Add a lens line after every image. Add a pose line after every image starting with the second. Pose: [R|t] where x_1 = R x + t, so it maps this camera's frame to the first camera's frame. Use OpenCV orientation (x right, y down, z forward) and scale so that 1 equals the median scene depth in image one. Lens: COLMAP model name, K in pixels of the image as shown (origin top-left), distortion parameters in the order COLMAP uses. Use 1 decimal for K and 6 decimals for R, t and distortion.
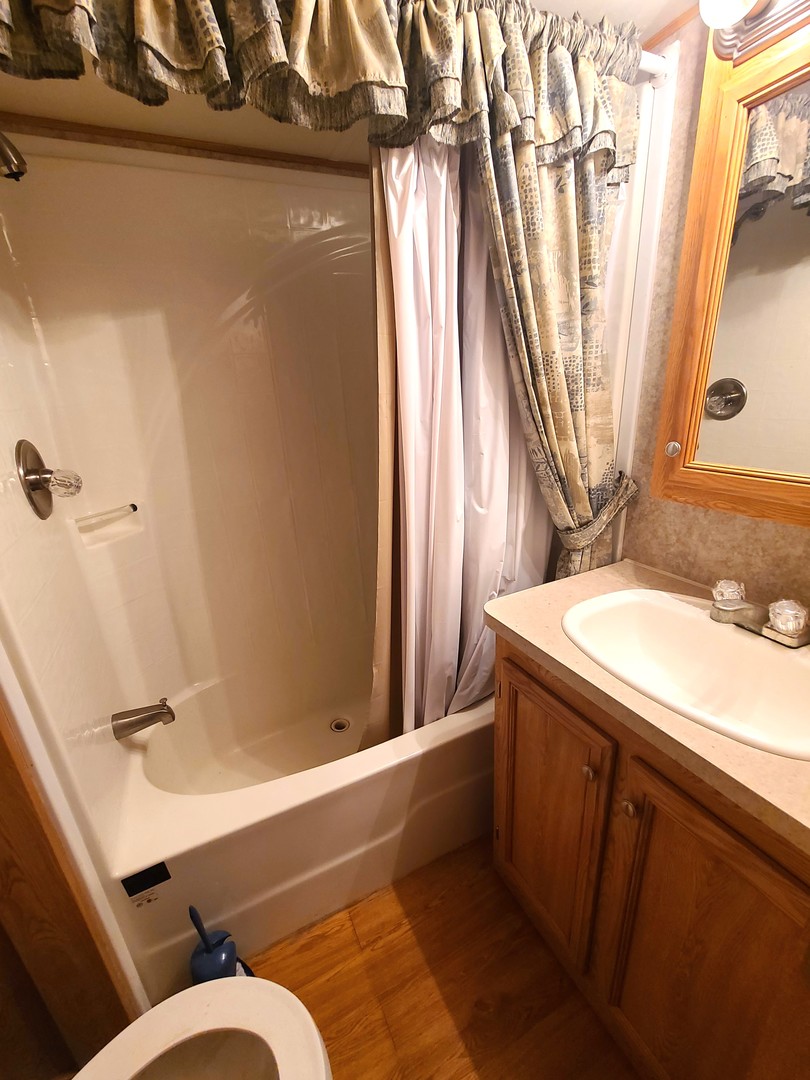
lens RADIAL K [[440.4, 0, 397.8], [0, 440.4, 540.7], [0, 0, 1]] dist [-0.002048, 0.001094]
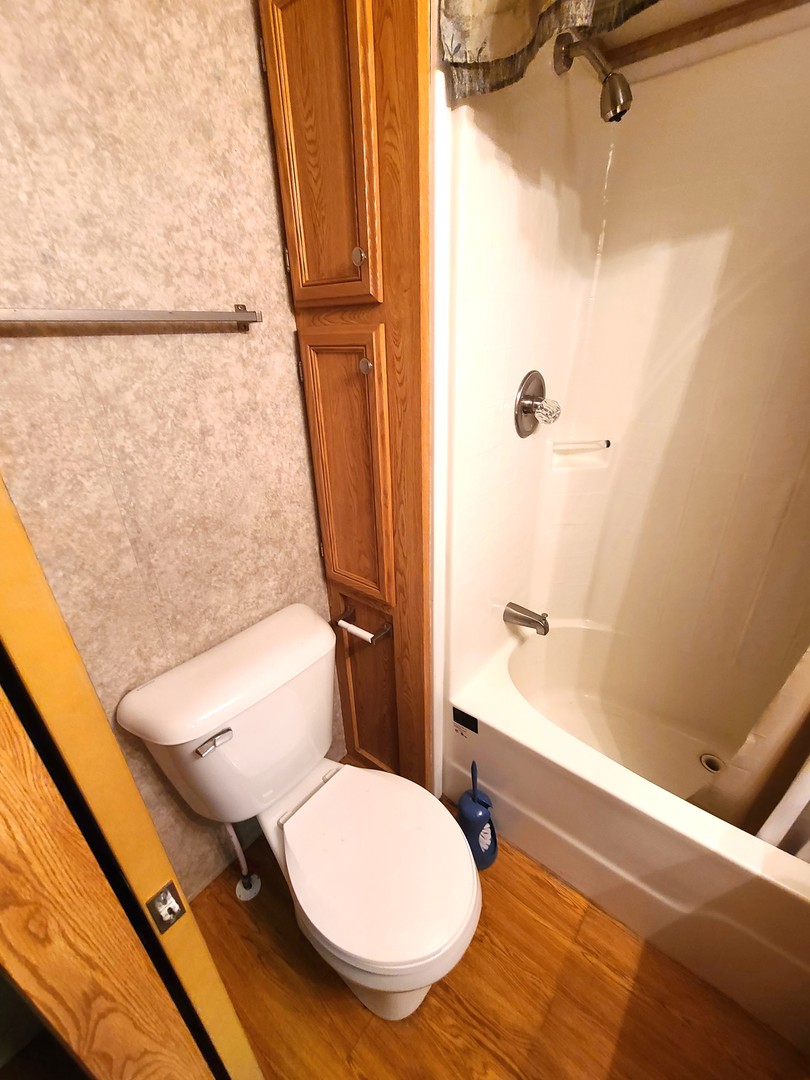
lens RADIAL K [[440.4, 0, 400.4], [0, 440.4, 542.0], [0, 0, 1]] dist [-0.002048, 0.001094]
pose [[0.440996, 0.430300, -0.787633, 0.126135], [-0.294038, 0.898411, 0.326188, -0.074096], [0.847977, 0.087746, 0.522720, 0.067702]]
